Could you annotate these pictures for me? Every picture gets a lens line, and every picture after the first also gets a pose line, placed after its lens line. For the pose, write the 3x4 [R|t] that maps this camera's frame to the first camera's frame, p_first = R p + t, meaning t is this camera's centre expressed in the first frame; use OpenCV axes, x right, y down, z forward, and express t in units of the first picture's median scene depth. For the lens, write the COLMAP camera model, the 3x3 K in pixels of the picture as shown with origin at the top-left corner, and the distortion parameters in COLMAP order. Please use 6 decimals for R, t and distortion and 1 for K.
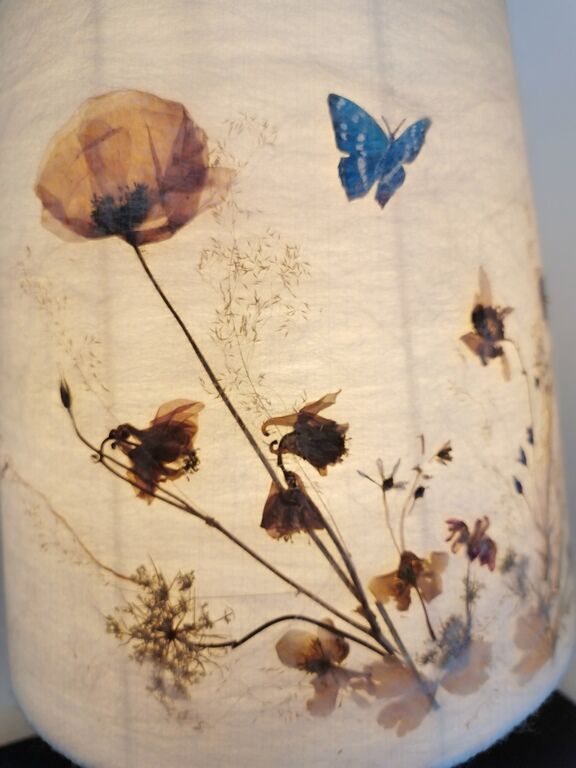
lens RADIAL K [[605.0, 0, 288.0], [0, 605.0, 384.0], [0, 0, 1]] dist [0.009667, 0.000846]
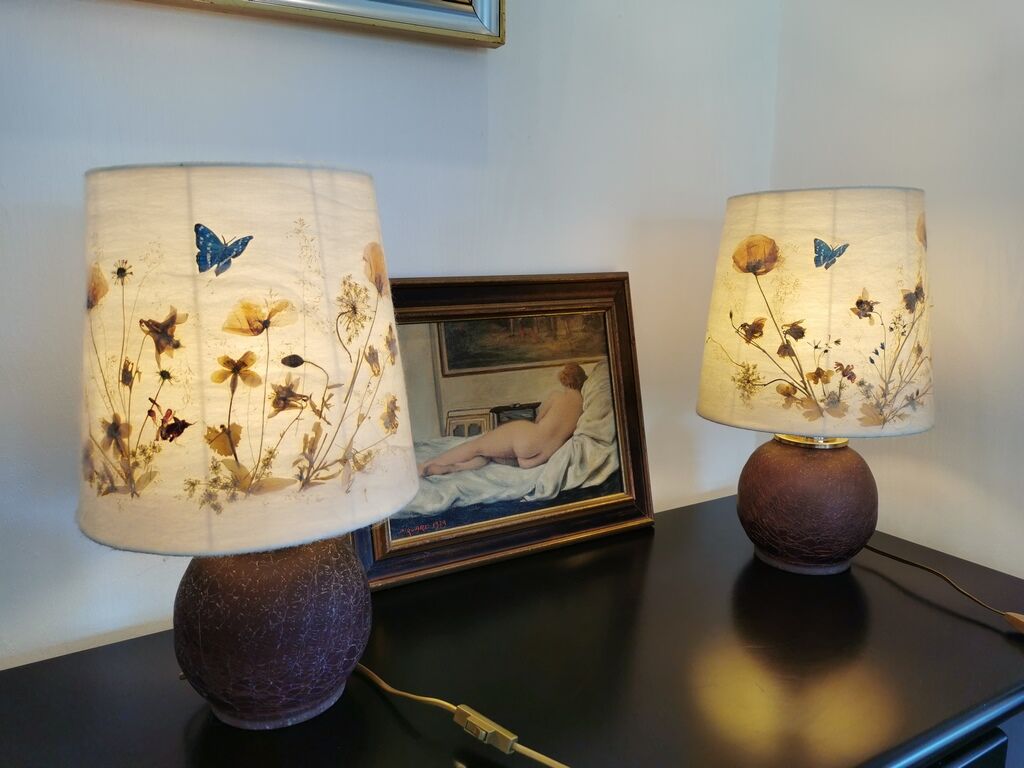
lens RADIAL K [[806.6, 0, 489.6], [0, 806.6, 387.8], [0, 0, 1]] dist [0.009667, 0.000846]
pose [[0.802286, 0.151290, -0.577450, 1.403957], [-0.150137, 0.987395, 0.050101, 0.452047], [0.577751, 0.046501, 0.814888, -3.958567]]
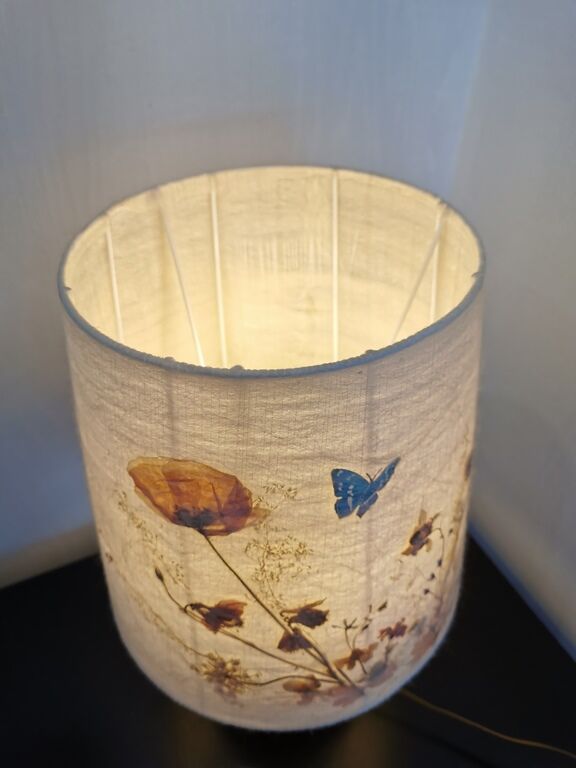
lens RADIAL K [[605.0, 0, 288.0], [0, 605.0, 384.0], [0, 0, 1]] dist [0.009667, 0.000846]
pose [[0.998584, 0.017695, 0.050161, -0.117579], [-0.040473, 0.864668, 0.500710, -1.357850], [-0.034512, -0.502032, 0.864160, -0.183264]]
